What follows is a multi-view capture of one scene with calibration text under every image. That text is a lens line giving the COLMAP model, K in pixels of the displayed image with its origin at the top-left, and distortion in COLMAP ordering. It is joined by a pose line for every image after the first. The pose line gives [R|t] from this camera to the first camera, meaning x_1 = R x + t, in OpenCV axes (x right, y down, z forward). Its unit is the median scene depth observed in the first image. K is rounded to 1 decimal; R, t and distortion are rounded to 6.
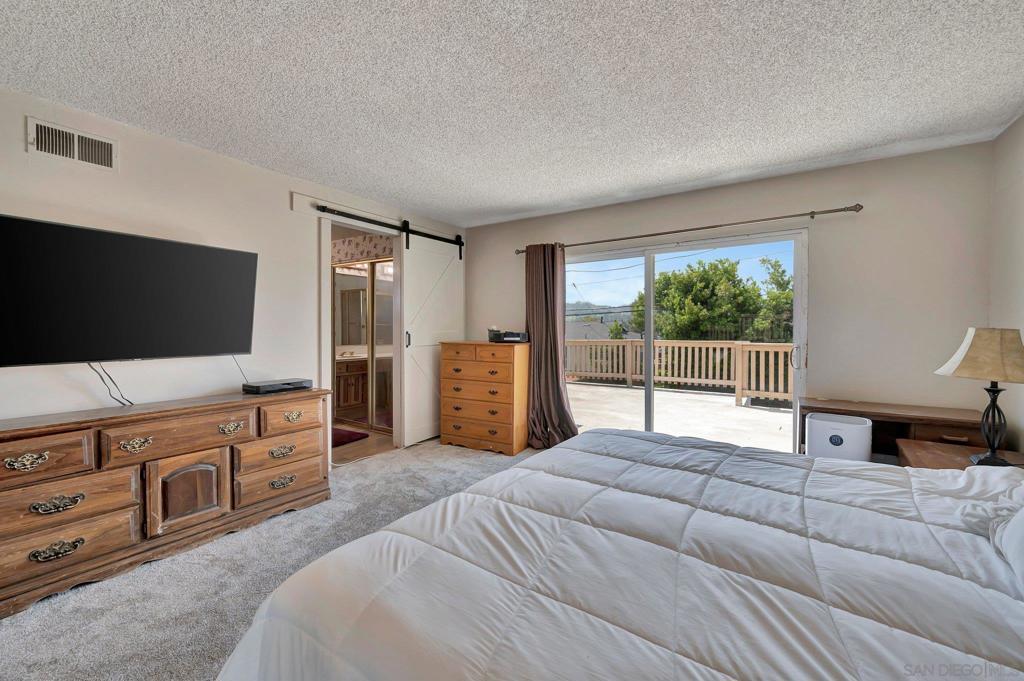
lens RADIAL K [[411.2, 0, 512.0], [0, 411.2, 340.5], [0, 0, 1]] dist [-0.000221, -0.000132]
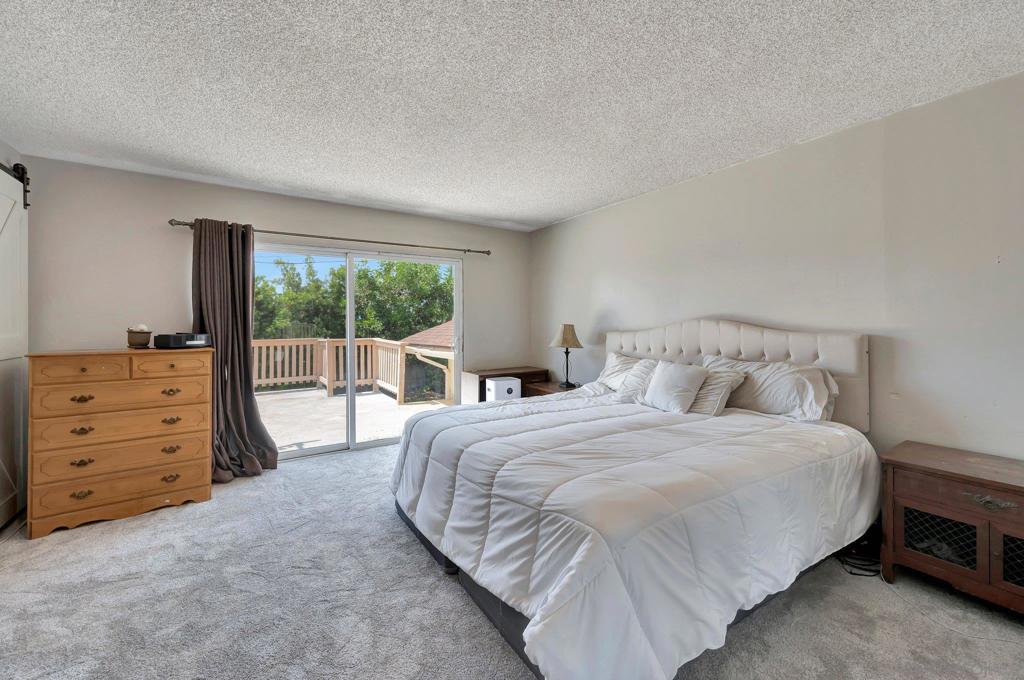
lens RADIAL K [[414.3, 0, 512.8], [0, 414.3, 331.9], [0, 0, 1]] dist [0.001313, 0.000038]
pose [[0.379915, -0.019529, 0.924815, -0.260701], [0.035831, 0.999337, 0.006383, -0.003901], [-0.924327, 0.030711, 0.380363, 0.108123]]
